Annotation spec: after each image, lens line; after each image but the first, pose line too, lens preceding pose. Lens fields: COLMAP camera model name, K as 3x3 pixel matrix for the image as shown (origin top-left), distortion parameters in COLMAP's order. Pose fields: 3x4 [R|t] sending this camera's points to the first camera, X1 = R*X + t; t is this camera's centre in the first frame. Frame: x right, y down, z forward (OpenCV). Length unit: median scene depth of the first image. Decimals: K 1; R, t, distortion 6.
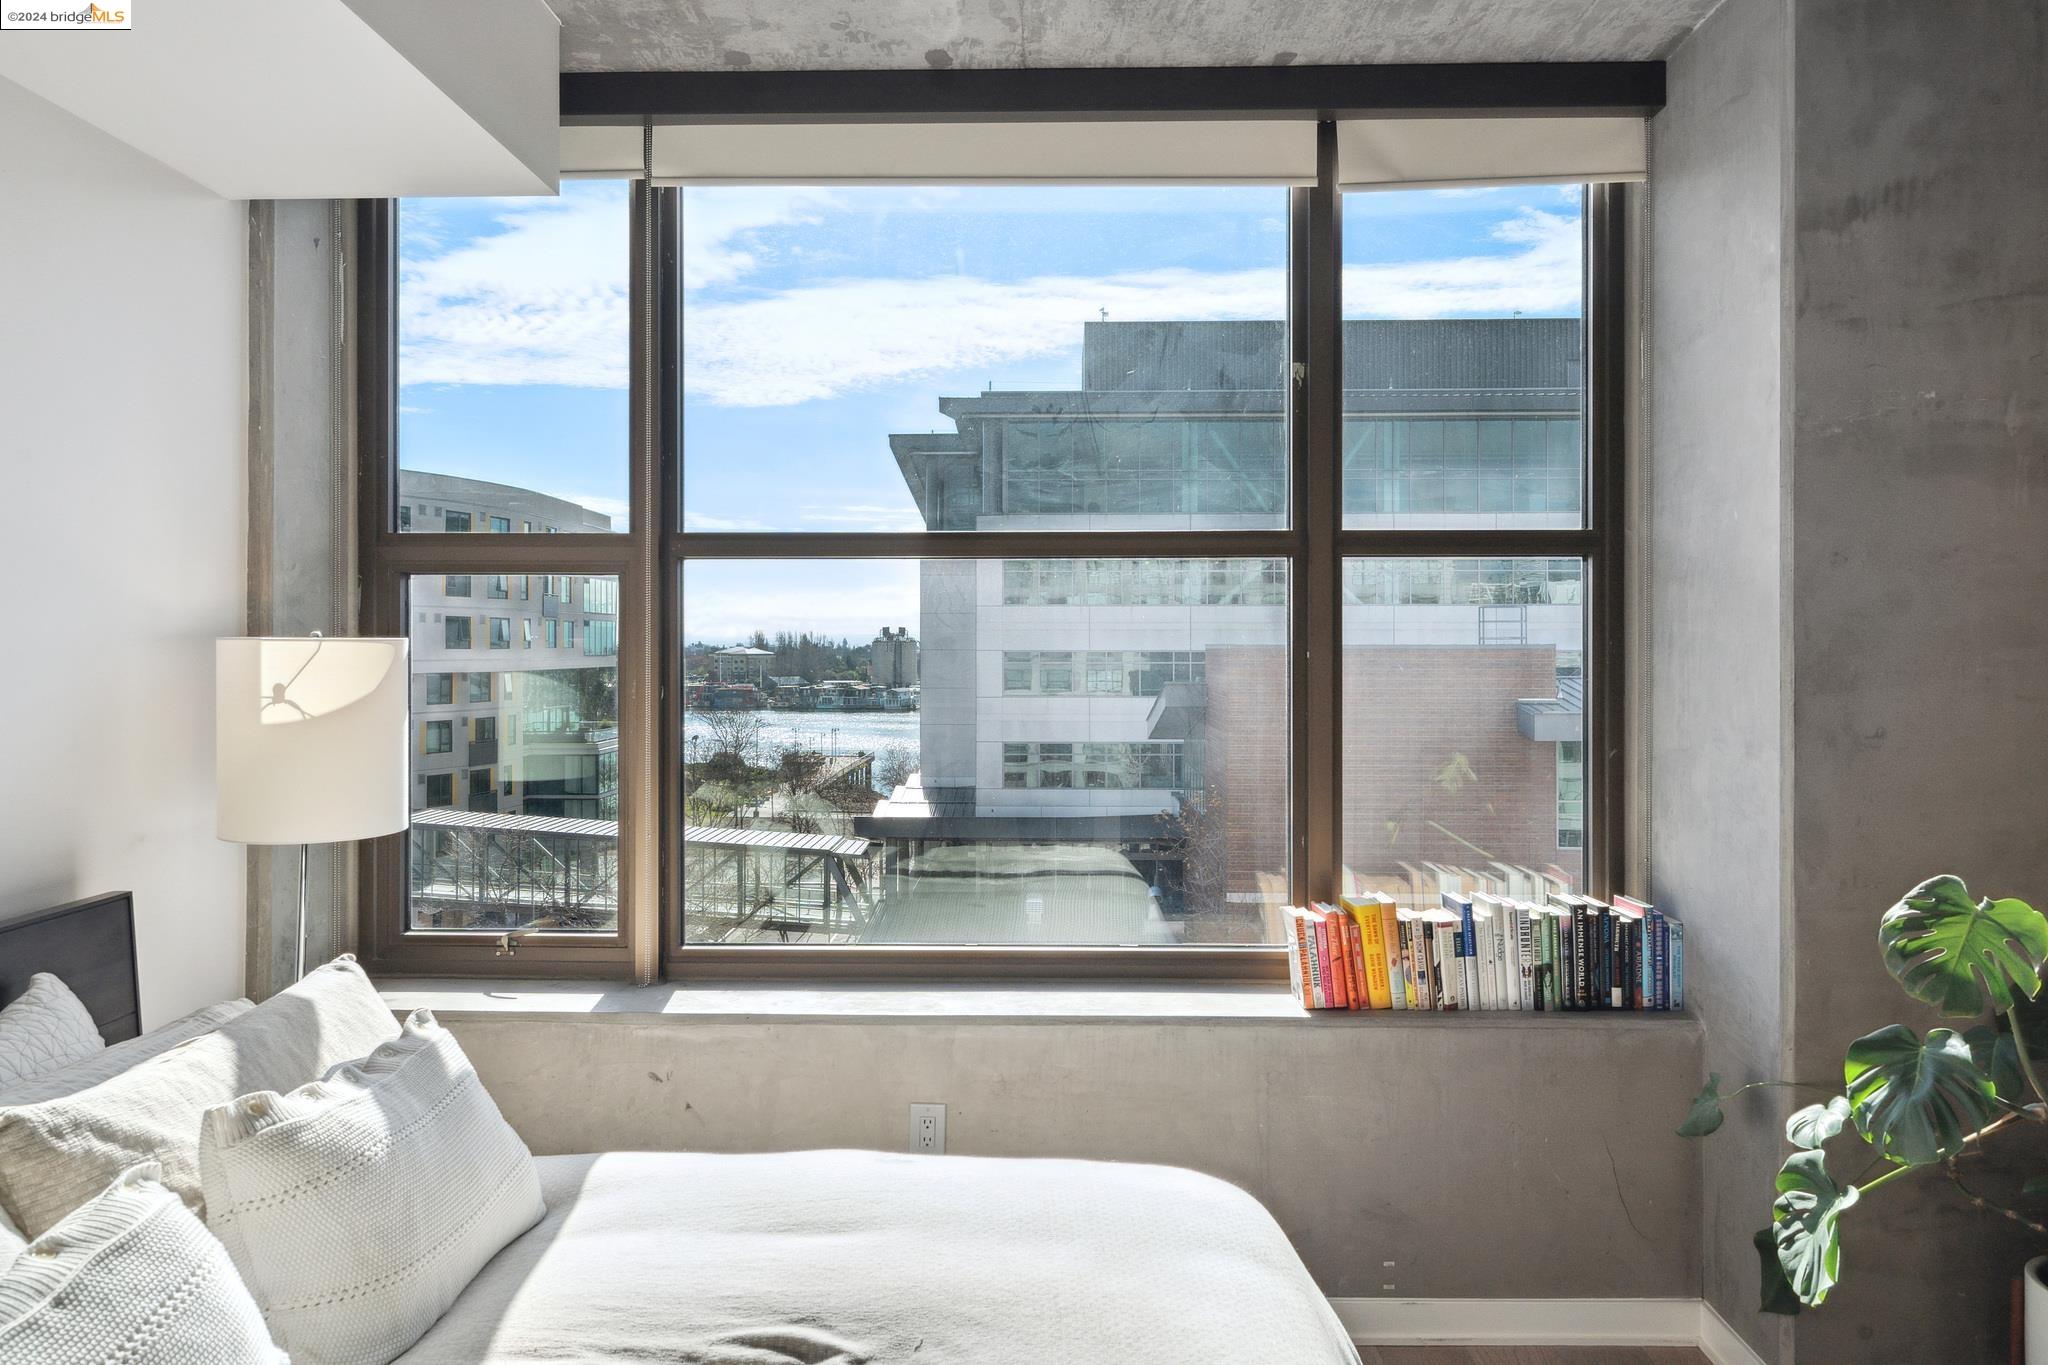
lens RADIAL K [[1347.5, 0, 1020.1], [0, 1347.5, 642.5], [0, 0, 1]] dist [-0.001239, -0.000701]
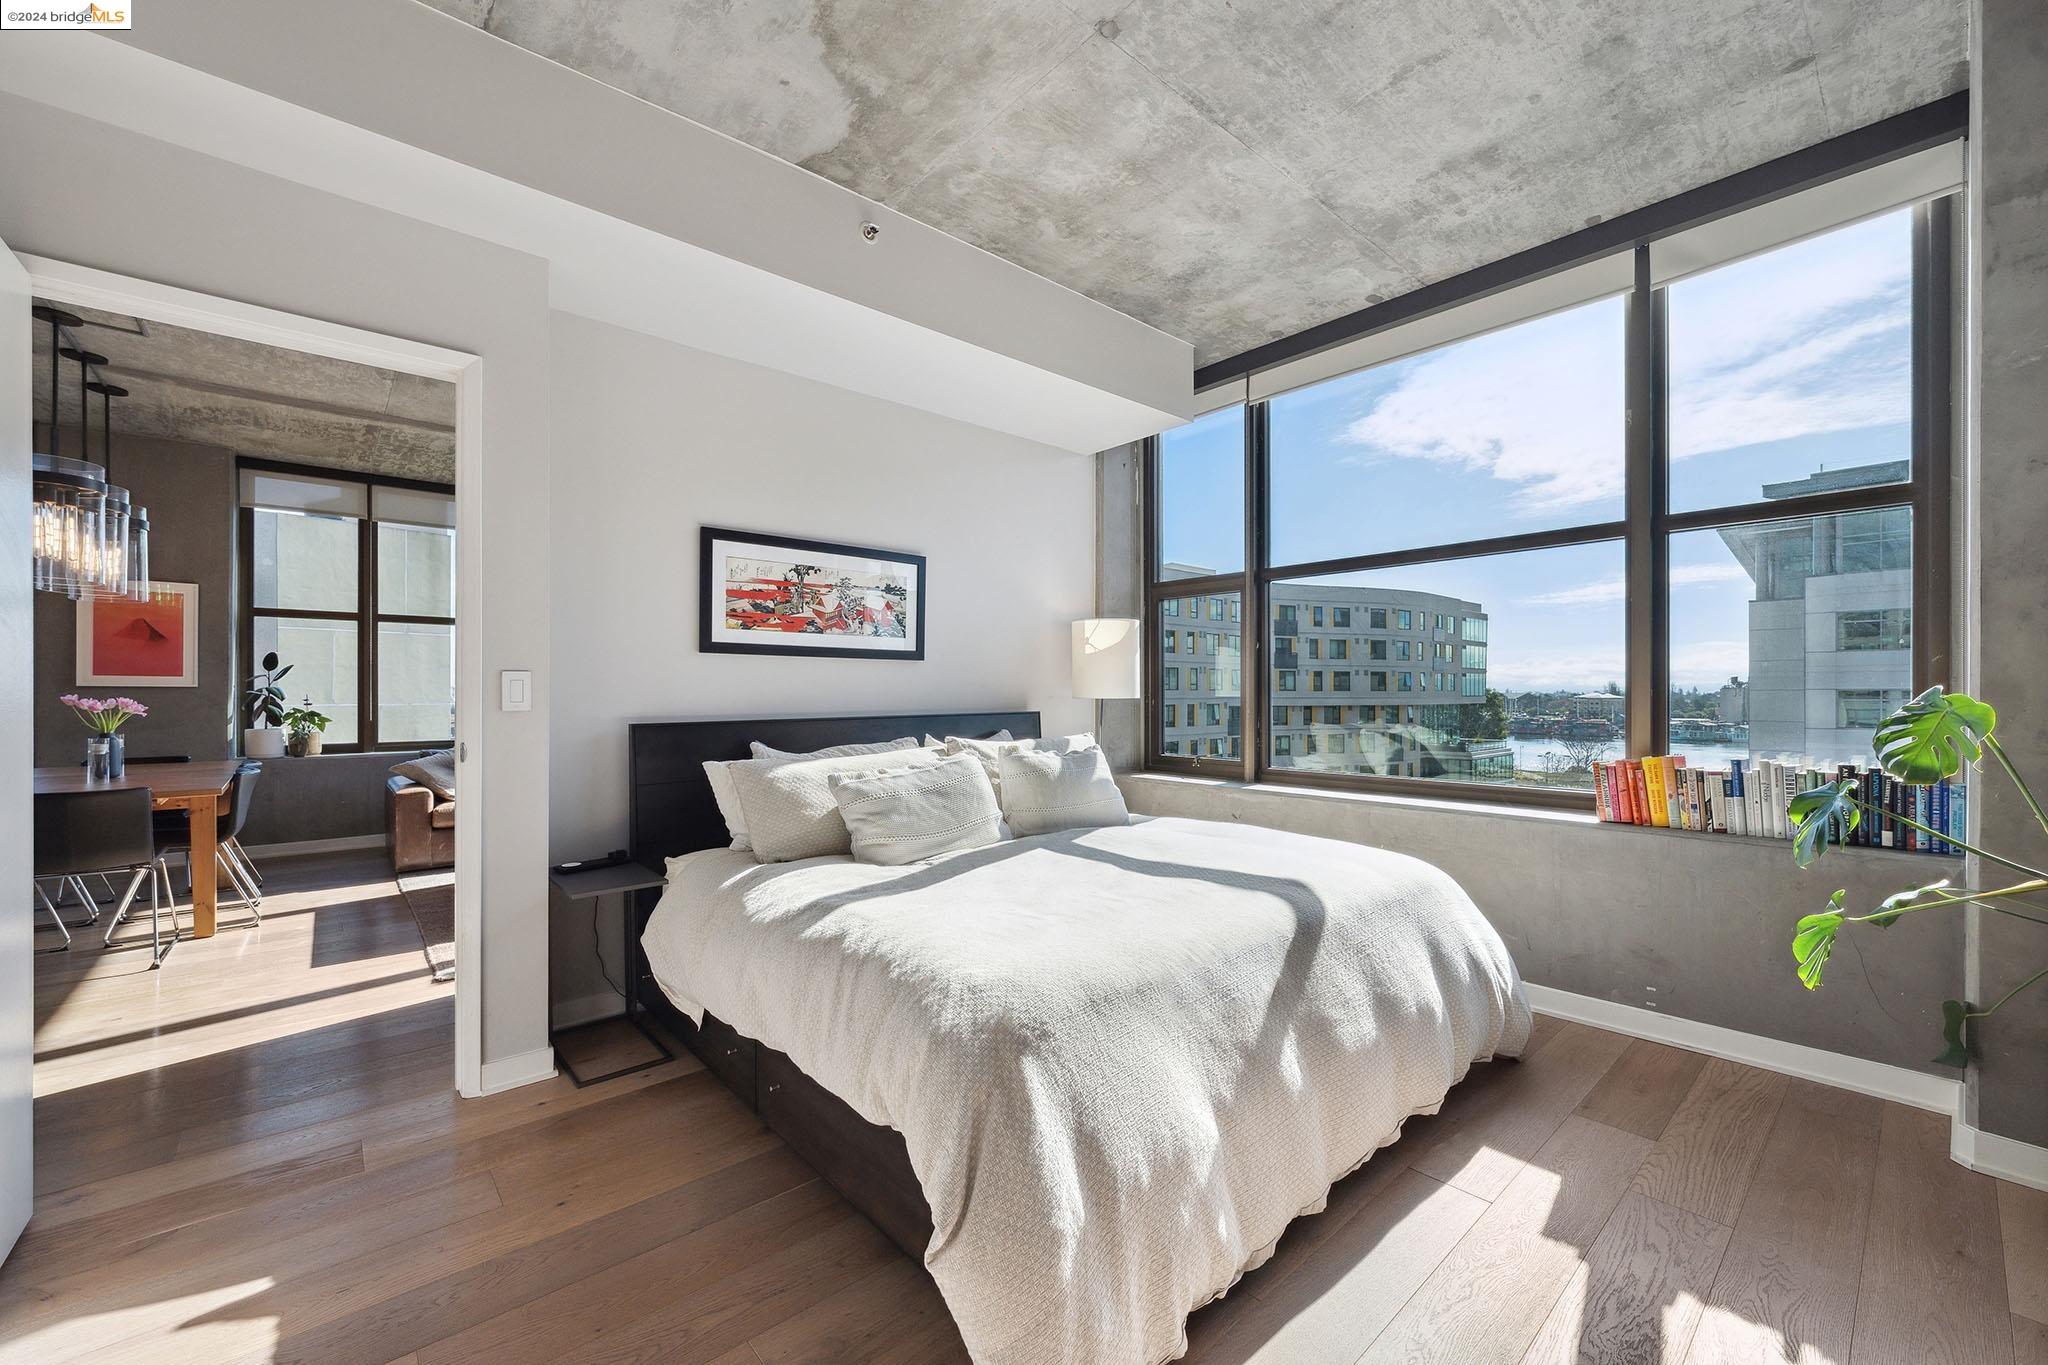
lens RADIAL K [[807.5, 0, 1020.0], [0, 807.5, 688.2], [0, 0, 1]] dist [-0.001306, 0.000190]
pose [[0.678511, -0.004150, -0.734579, 0.445536], [0.002398, 0.999991, -0.003434, 0.118948], [0.734586, 0.000568, 0.678515, -0.137996]]
